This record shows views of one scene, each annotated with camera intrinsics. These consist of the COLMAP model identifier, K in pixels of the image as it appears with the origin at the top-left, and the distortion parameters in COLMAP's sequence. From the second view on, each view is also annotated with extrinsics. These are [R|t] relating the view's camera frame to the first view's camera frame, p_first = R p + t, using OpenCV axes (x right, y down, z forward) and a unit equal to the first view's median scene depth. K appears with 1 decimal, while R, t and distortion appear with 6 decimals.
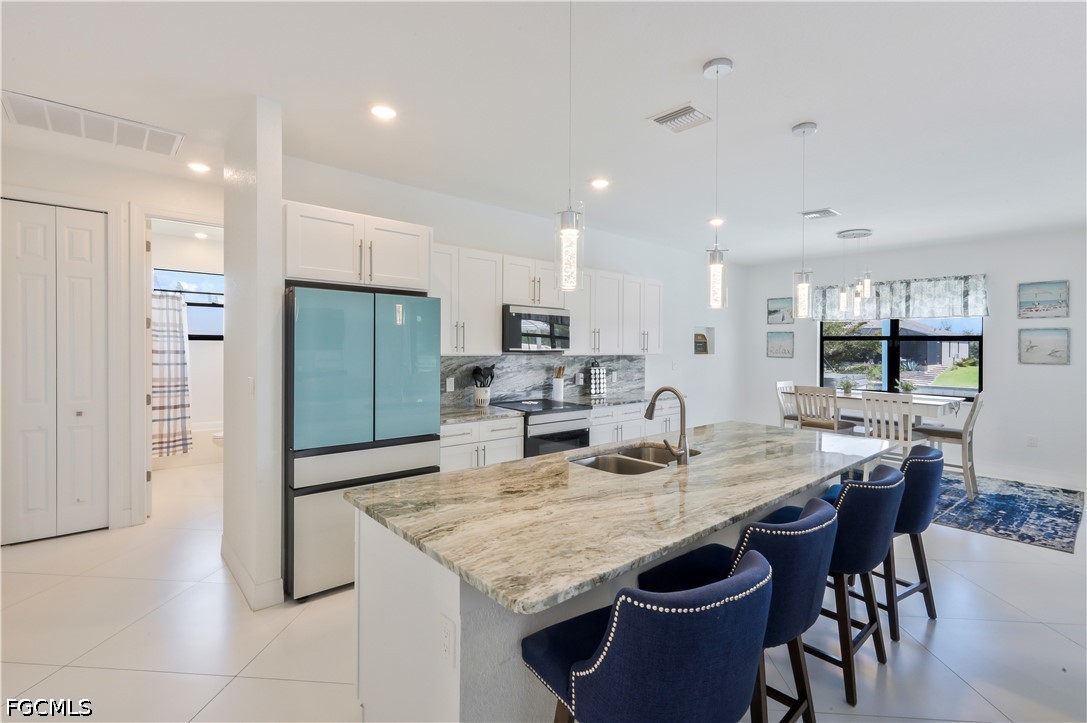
lens RADIAL K [[493.1, 0, 546.0], [0, 493.1, 345.2], [0, 0, 1]] dist [0.001239, 0.000771]
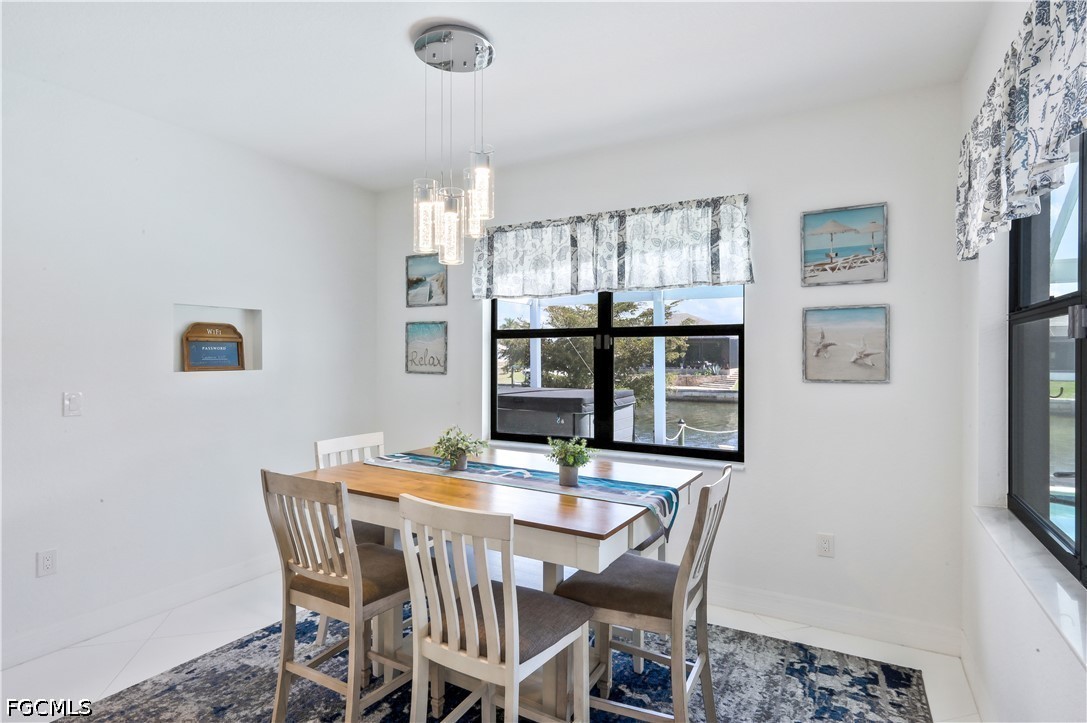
lens RADIAL K [[565.5, 0, 542.1], [0, 565.5, 359.3], [0, 0, 1]] dist [-0.001552, -0.000380]
pose [[0.945588, -0.015606, 0.324993, 0.490556], [0.011464, 0.999827, 0.014656, 0.004646], [-0.325165, -0.010133, 0.945603, 0.513003]]
